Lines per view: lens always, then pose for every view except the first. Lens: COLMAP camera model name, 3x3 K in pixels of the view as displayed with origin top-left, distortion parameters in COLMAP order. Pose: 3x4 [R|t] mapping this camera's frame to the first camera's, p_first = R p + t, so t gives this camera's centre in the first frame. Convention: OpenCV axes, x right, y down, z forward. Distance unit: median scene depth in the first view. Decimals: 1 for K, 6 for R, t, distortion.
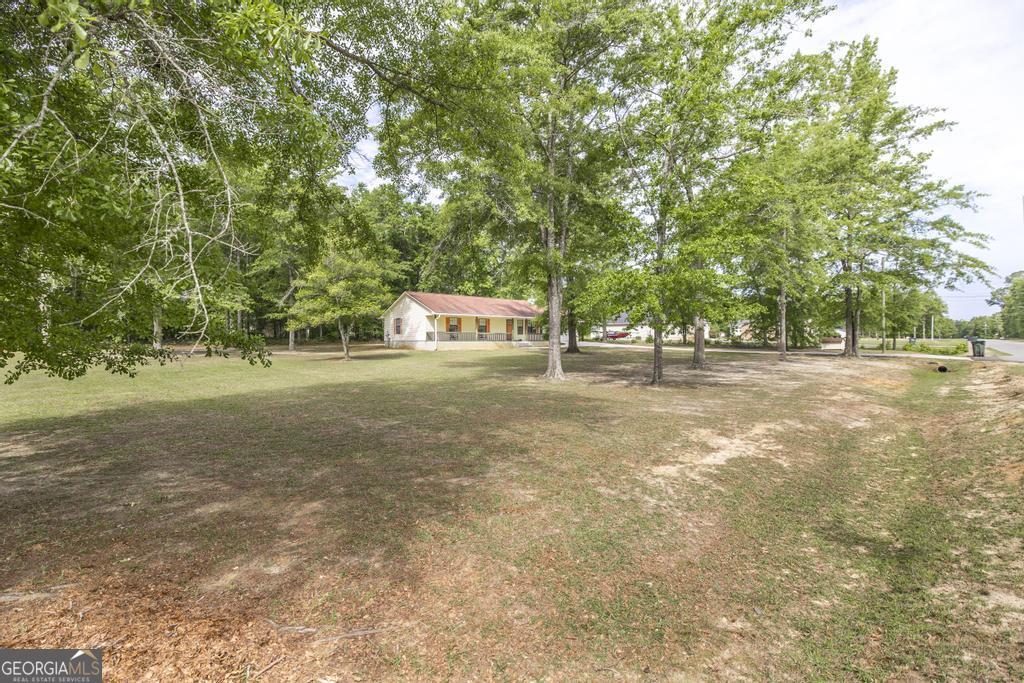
lens RADIAL K [[500.4, 0, 515.0], [0, 500.4, 340.5], [0, 0, 1]] dist [0.001198, 0.000094]
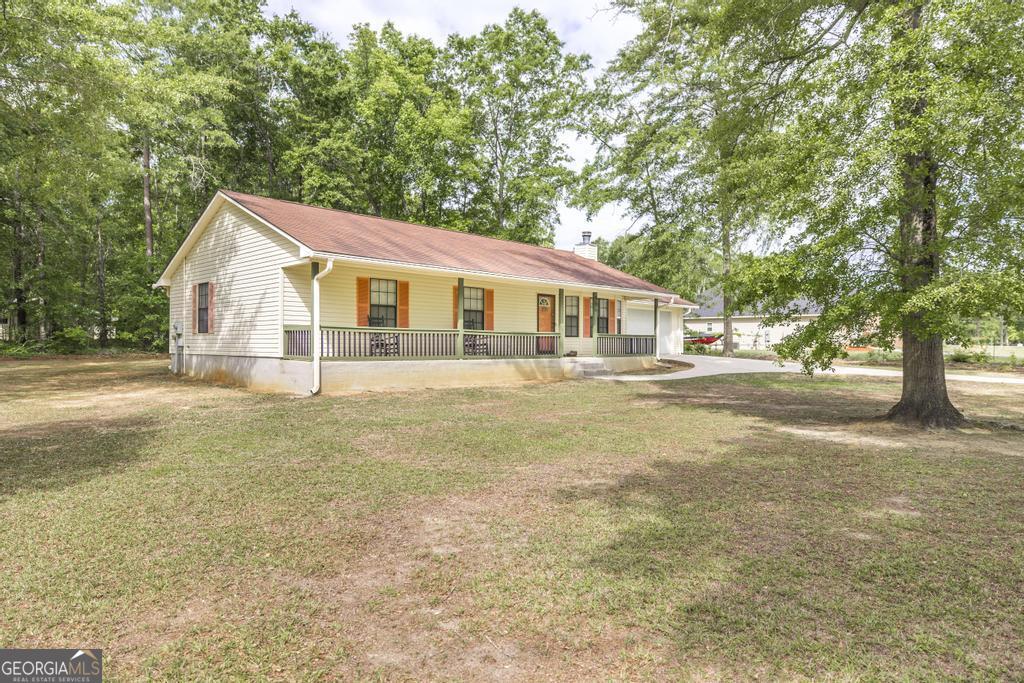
lens RADIAL K [[625.5, 0, 508.3], [0, 625.5, 341.7], [0, 0, 1]] dist [-0.002710, -0.000022]
pose [[0.996465, 0.006753, 0.083732, -0.077922], [-0.006233, 0.999960, -0.006473, -0.006616], [-0.083772, 0.005928, 0.996467, 0.610670]]
